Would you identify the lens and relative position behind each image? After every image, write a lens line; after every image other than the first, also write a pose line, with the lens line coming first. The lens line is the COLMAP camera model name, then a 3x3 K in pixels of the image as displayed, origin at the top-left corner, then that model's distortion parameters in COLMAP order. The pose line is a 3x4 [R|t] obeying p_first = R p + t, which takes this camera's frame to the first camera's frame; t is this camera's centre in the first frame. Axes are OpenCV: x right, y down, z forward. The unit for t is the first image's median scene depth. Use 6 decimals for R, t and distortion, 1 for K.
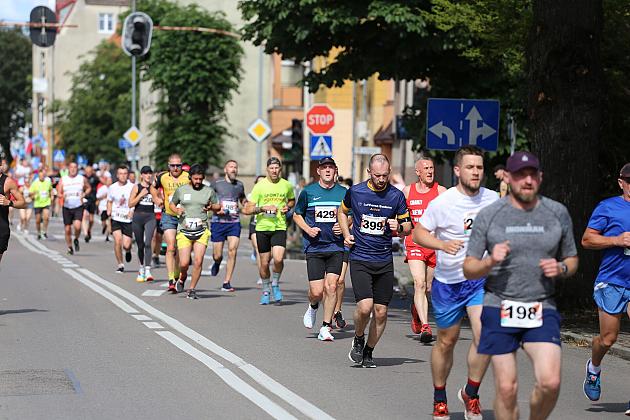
lens RADIAL K [[2913.8, 0, 315.0], [0, 2913.8, 210.0], [0, 0, 1]] dist [1.483943, 5.094200]
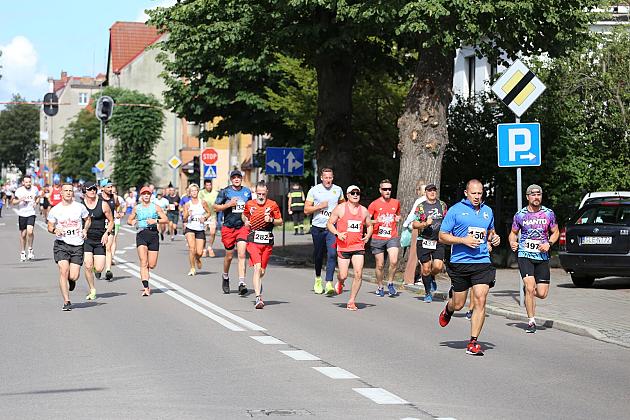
lens RADIAL K [[1771.4, 0, 314.8], [0, 1771.4, 195.8], [0, 0, 1]] dist [0.128828, 0.038354]
pose [[0.998166, -0.005958, 0.060249, 0.000371], [0.006377, 0.999957, -0.006775, 0.000307], [-0.060206, 0.007147, 0.998160, -0.047819]]
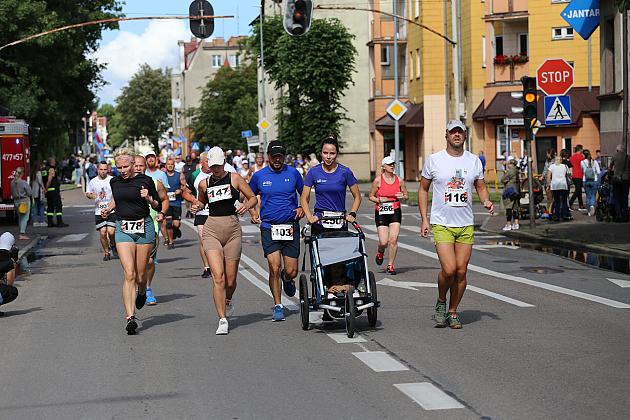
lens RADIAL K [[1543.2, 0, 315.0], [0, 1543.2, 210.0], [0, 0, 1]] dist [-0.059432, -0.221896]
pose [[0.999194, -0.040131, 0.000014, -0.044337], [0.040119, 0.998906, 0.024038, -0.004307], [-0.000978, -0.024018, 0.999711, 0.368215]]
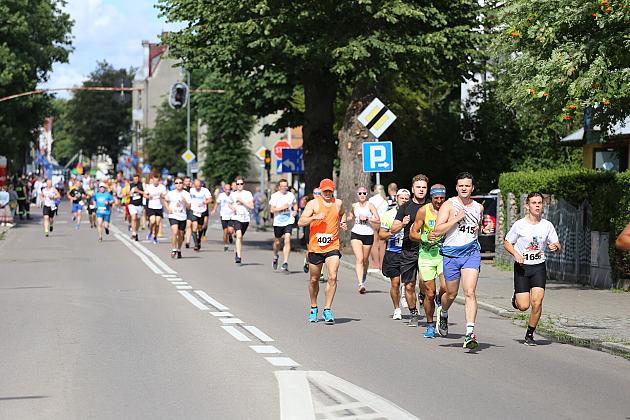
lens RADIAL K [[2544.1, 0, 315.0], [0, 2544.1, 210.0], [0, 0, 1]] dist [0.353080, 2.564716]
pose [[0.999553, -0.005492, -0.029384, 0.040999], [0.005485, 0.999985, -0.000317, 0.002269], [0.029385, 0.000156, 0.999568, -0.286270]]
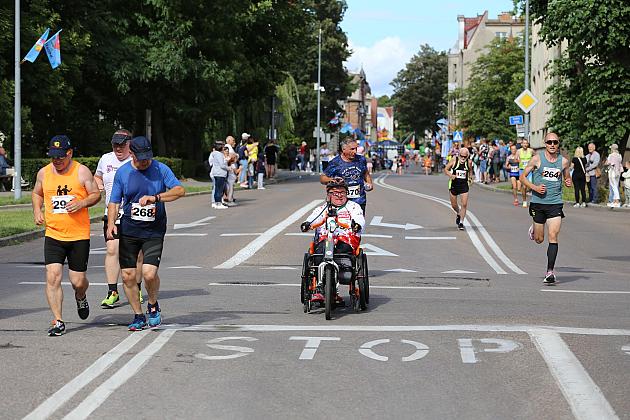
lens RADIAL K [[1543.2, 0, 315.0], [0, 1543.2, 210.0], [0, 0, 1]] dist [-0.059432, -0.221896]
pose [[0.981354, -0.002146, -0.192198, -0.040346], [0.006687, 0.999714, 0.022981, -0.006060], [0.192094, -0.023838, 0.981087, 0.612643]]
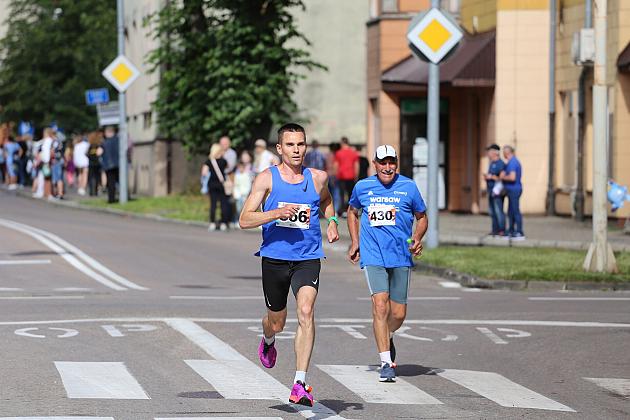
lens RADIAL K [[2913.8, 0, 315.0], [0, 2913.8, 210.0], [0, 0, 1]] dist [1.483943, 5.094200]
pose [[0.999719, -0.016552, 0.016945, -0.038521], [0.016390, 0.999819, 0.009655, -0.005366], [-0.017101, -0.009375, 0.999810, 0.496151]]
